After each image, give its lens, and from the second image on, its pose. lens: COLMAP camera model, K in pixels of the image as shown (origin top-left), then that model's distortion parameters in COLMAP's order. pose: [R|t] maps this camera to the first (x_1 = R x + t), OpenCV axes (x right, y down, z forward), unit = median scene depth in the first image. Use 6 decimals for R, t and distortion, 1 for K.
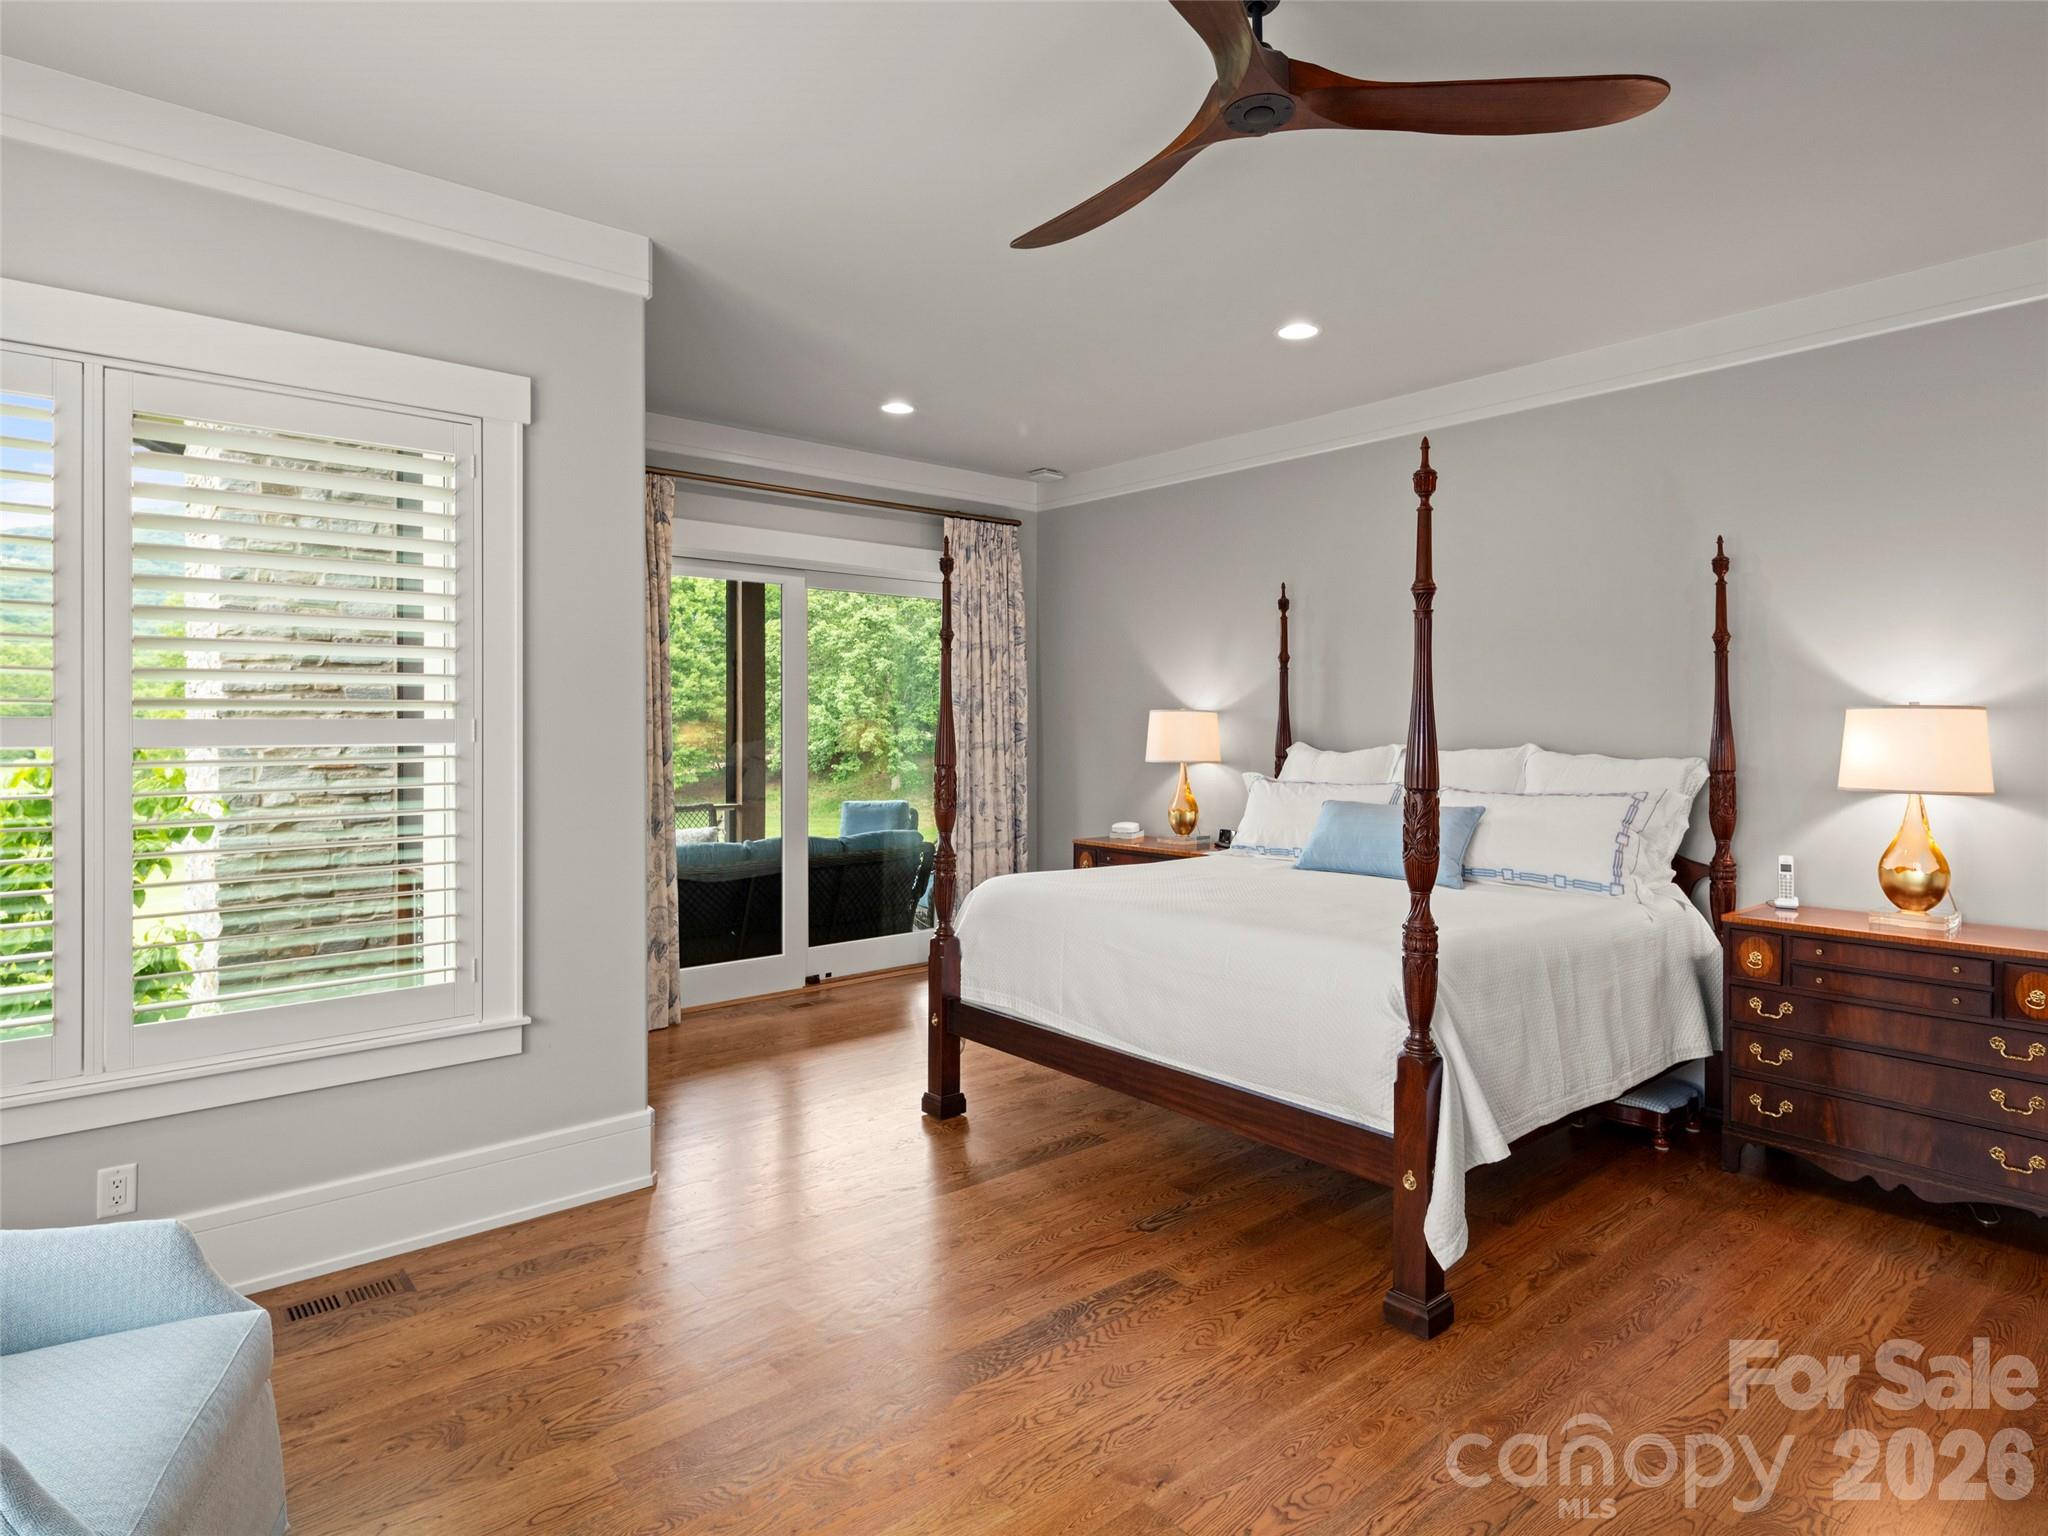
lens RADIAL K [[1130.2, 0, 1035.4], [0, 1130.2, 726.1], [0, 0, 1]] dist [-0.001025, -0.000864]
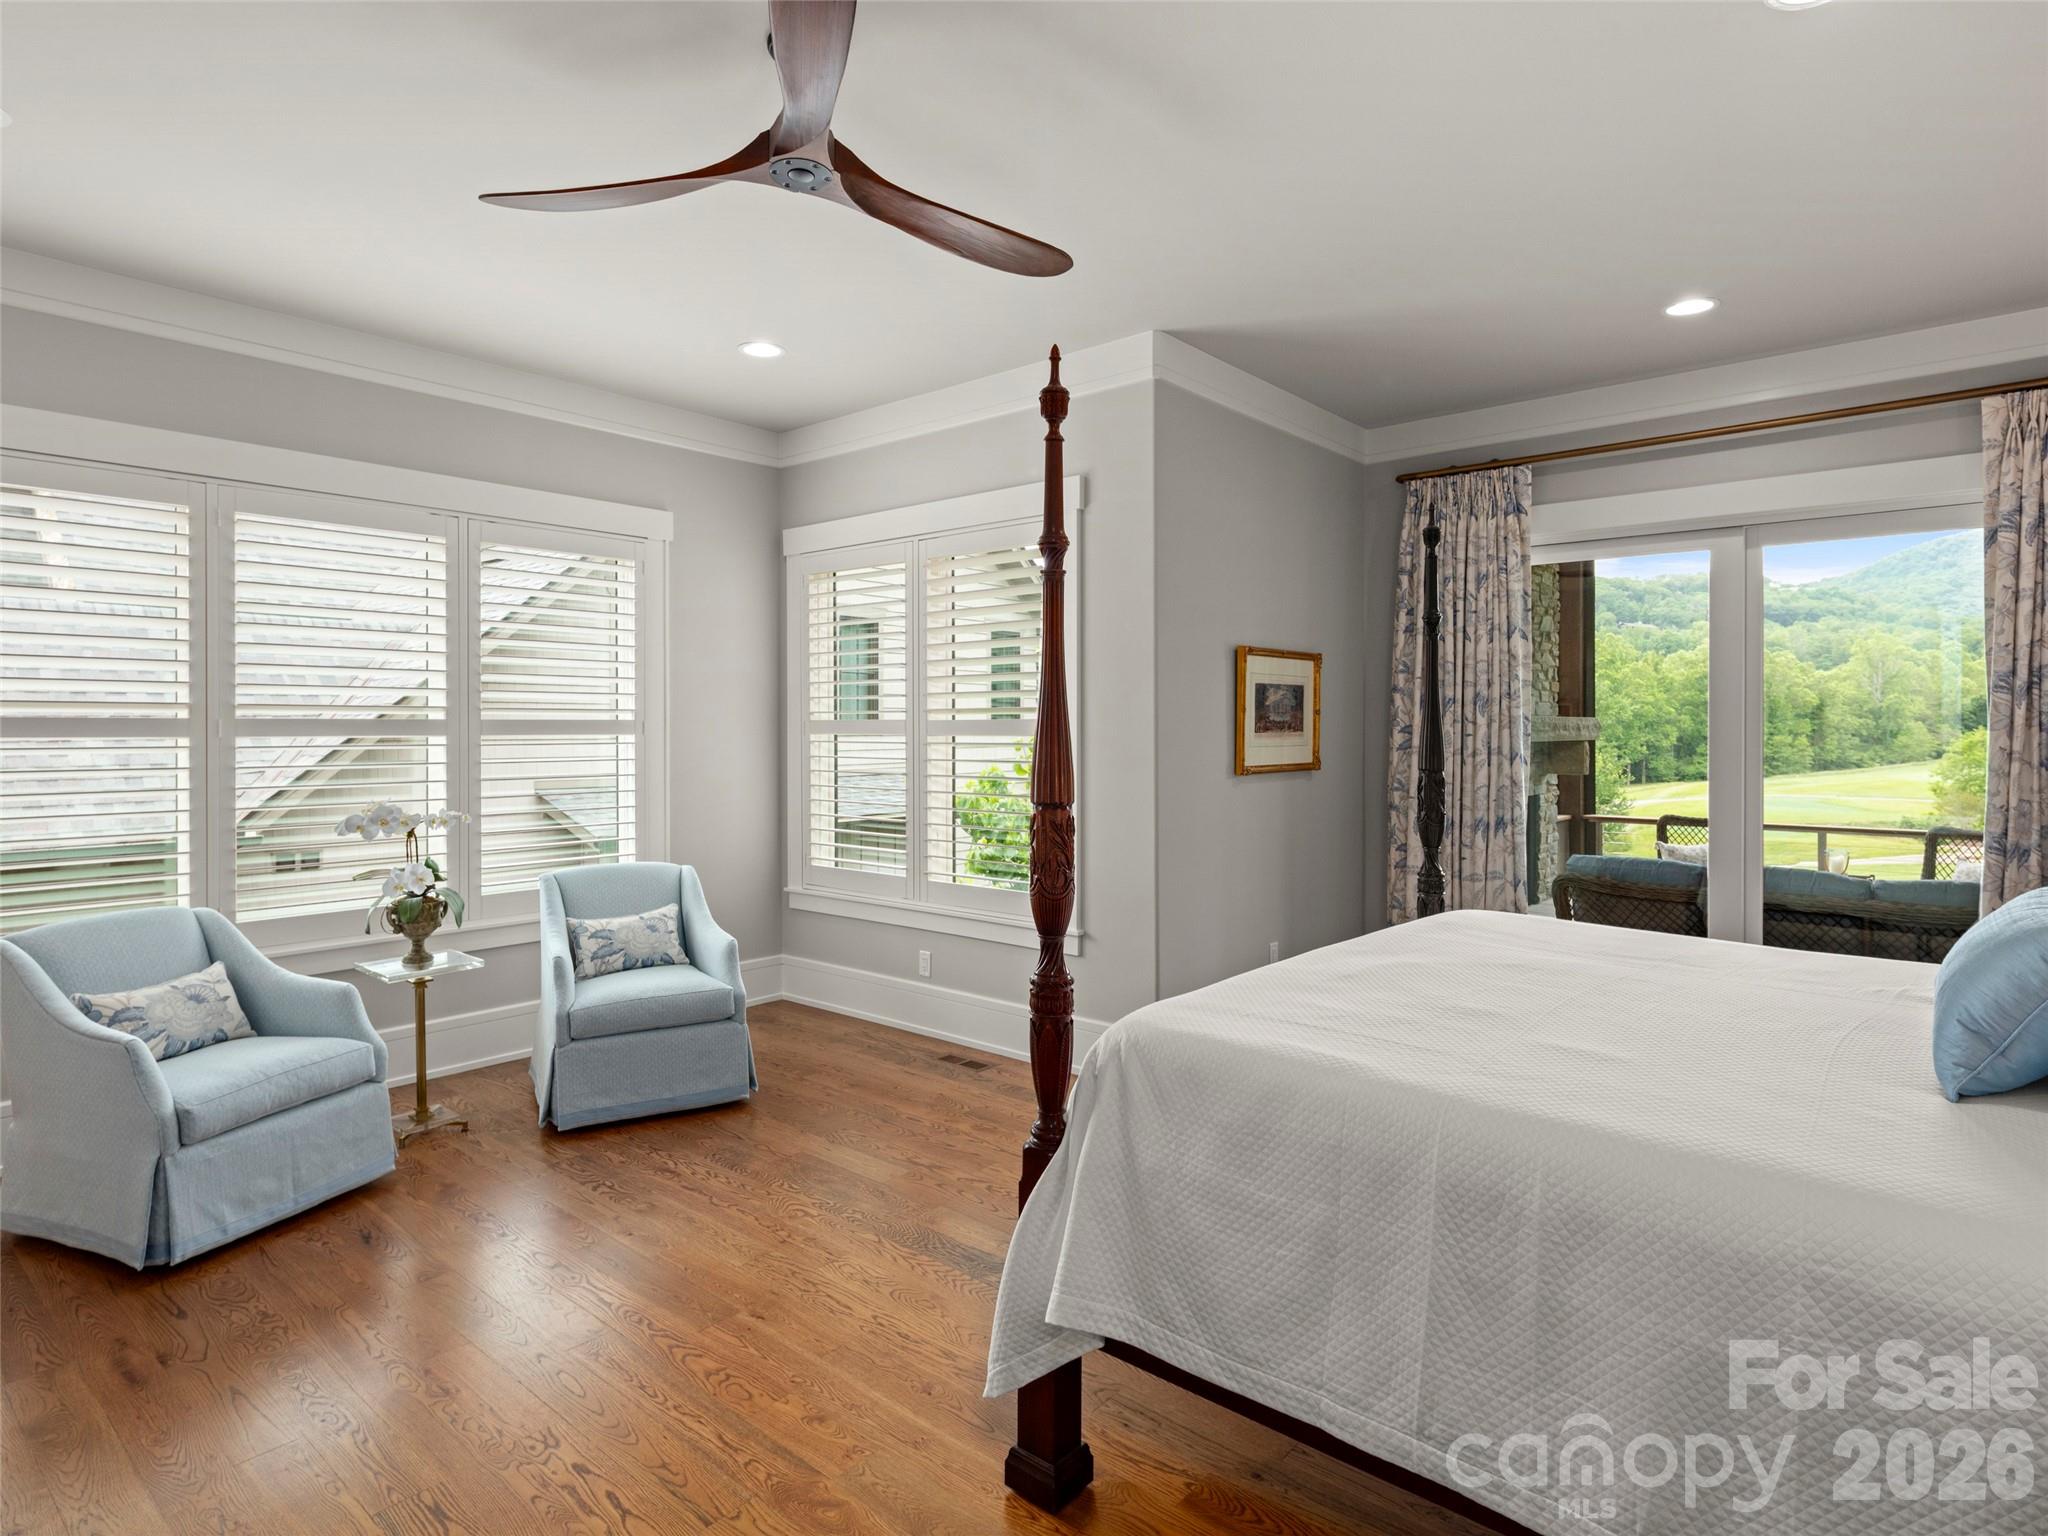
lens RADIAL K [[1118.1, 0, 1020.0], [0, 1118.1, 742.0], [0, 0, 1]] dist [0.002876, -0.000188]
pose [[0.153859, 0.014890, -0.987981, 1.033931], [-0.001668, 0.999889, 0.014809, 0.001811], [0.988091, -0.000631, 0.153866, 0.813179]]
